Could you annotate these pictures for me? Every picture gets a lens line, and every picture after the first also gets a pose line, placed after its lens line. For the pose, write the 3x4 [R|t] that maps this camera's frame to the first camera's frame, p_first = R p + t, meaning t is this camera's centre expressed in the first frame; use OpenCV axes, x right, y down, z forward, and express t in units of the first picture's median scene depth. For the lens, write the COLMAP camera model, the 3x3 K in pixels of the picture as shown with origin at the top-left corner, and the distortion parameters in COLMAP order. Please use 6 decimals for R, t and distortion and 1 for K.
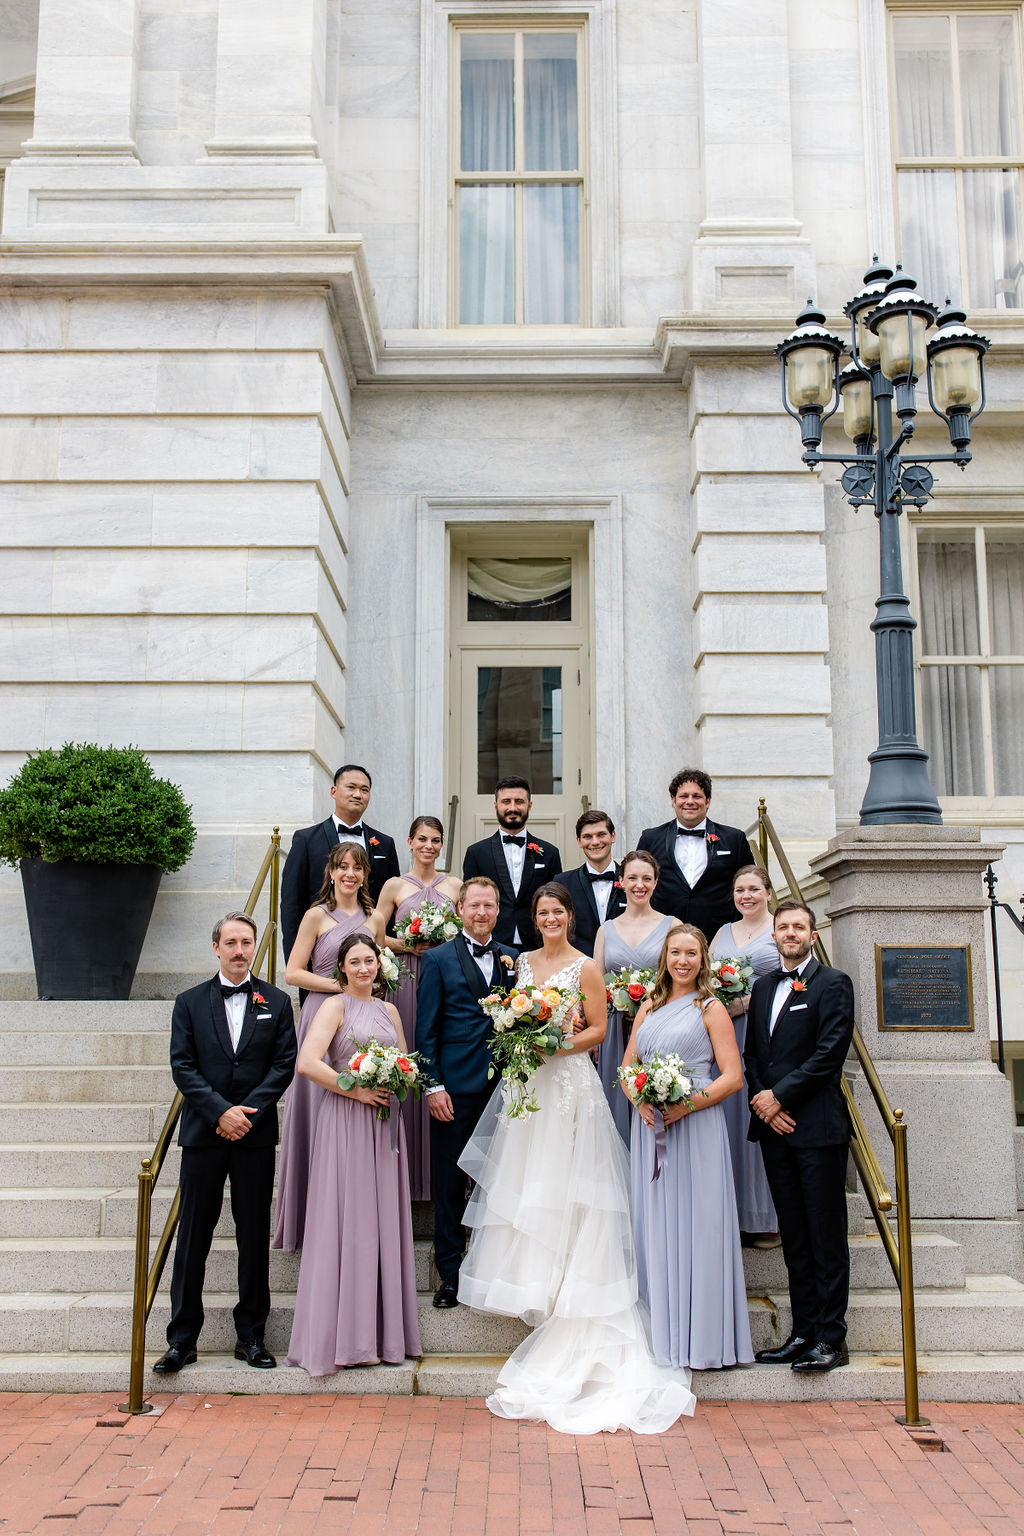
lens RADIAL K [[1511.7, 0, 512.0], [0, 1511.7, 768.0], [0, 0, 1]] dist [0.017755, -0.002488]
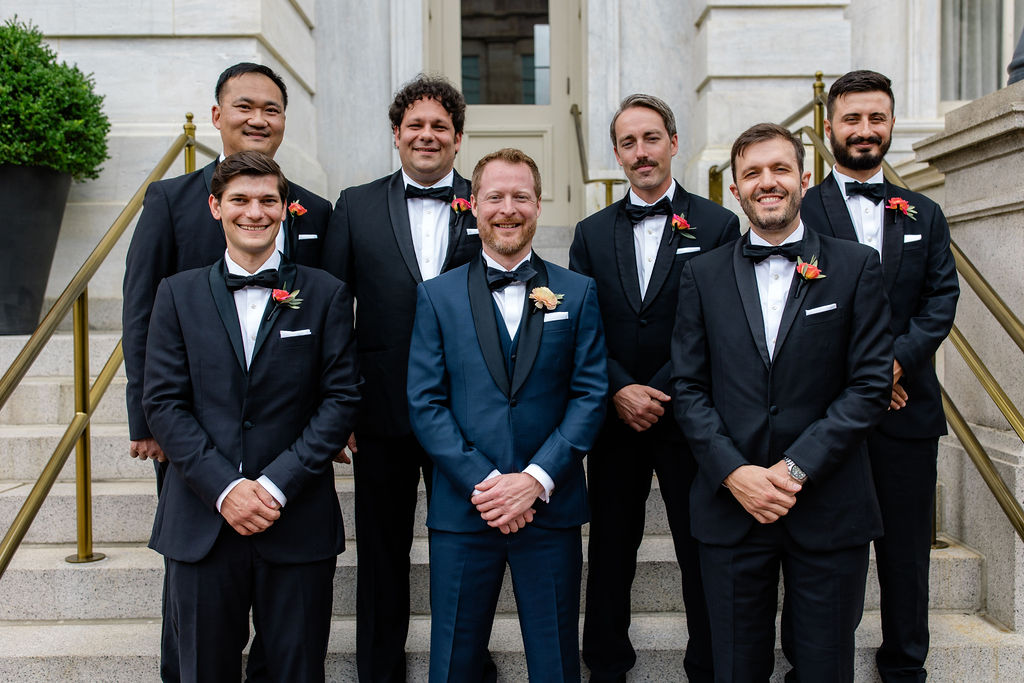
lens RADIAL K [[987.5, 0, 512.0], [0, 987.5, 341.5], [0, 0, 1]] dist [0.016378, -0.003185]
pose [[0.999928, -0.007879, 0.009097, 0.002382], [0.005940, 0.980520, 0.196332, 0.043755], [-0.010467, -0.196263, 0.980495, 0.383805]]
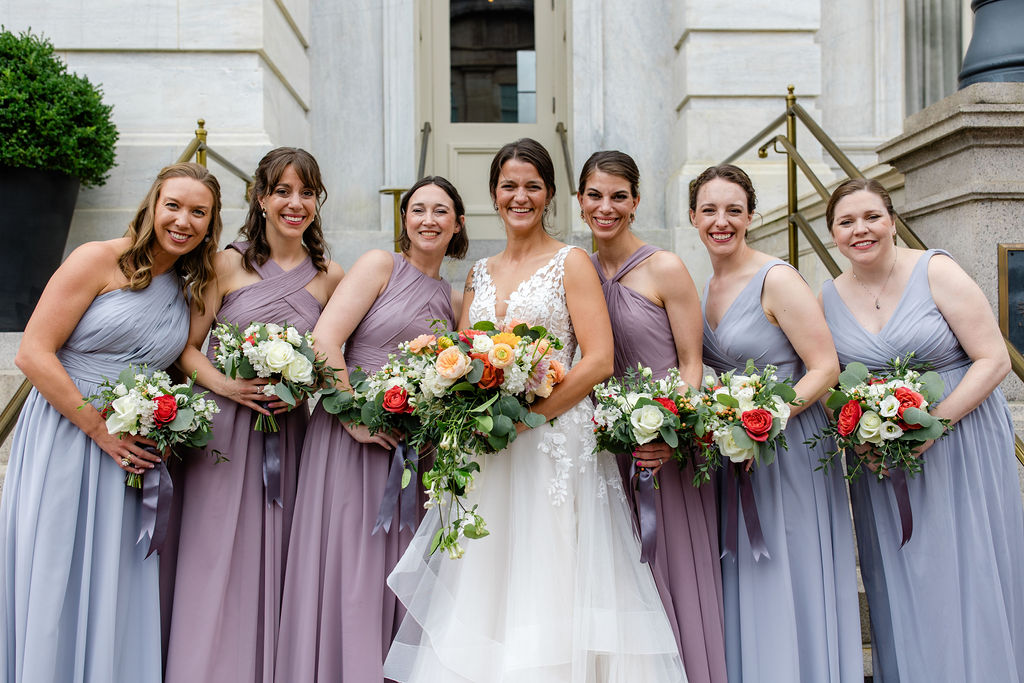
lens RADIAL K [[1007.8, 0, 527.4], [0, 1007.8, 340.8], [0, 0, 1]] dist [0.017755, -0.002488]
pose [[0.998748, -0.009676, 0.049083, -0.006858], [0.001689, 0.987082, 0.160207, 0.055430], [-0.050000, -0.159923, 0.985862, 0.348814]]
